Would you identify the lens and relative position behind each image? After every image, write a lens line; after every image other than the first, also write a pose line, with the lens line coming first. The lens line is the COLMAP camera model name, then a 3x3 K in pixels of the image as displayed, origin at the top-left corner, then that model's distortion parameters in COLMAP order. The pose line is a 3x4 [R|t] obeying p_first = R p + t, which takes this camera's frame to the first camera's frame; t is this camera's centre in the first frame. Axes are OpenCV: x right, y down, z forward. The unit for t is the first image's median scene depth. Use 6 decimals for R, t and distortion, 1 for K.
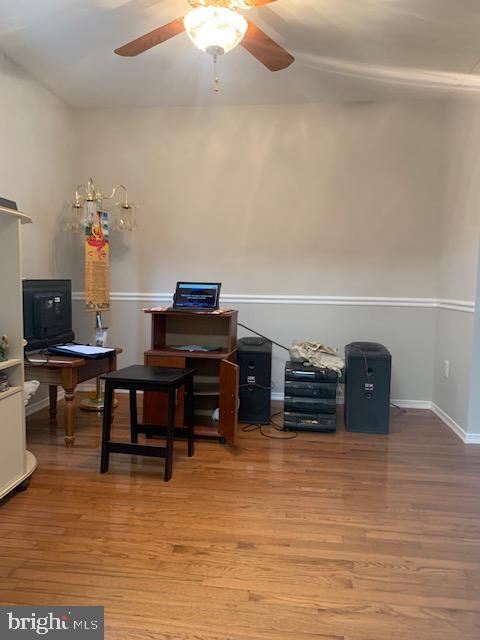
lens RADIAL K [[494.7, 0, 241.5], [0, 494.7, 322.1], [0, 0, 1]] dist [0.052834, -0.078541]
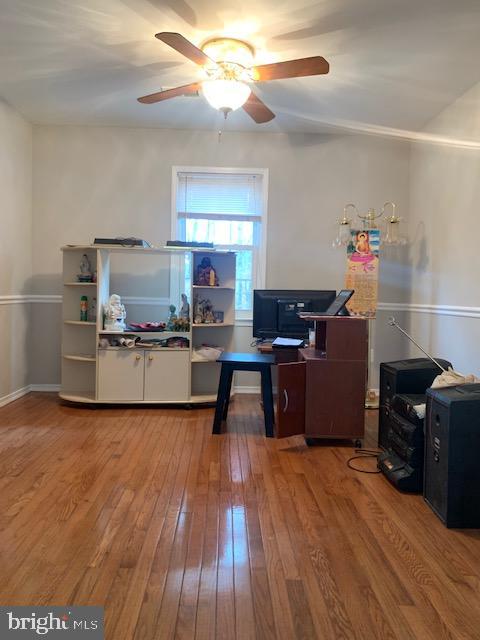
lens RADIAL K [[494.7, 0, 241.5], [0, 494.7, 322.1], [0, 0, 1]] dist [0.052834, -0.078541]
pose [[0.132657, 0.045986, -0.990095, 0.825173], [-0.102002, 0.994253, 0.032513, -0.023651], [0.985899, 0.096678, 0.136586, 0.602365]]
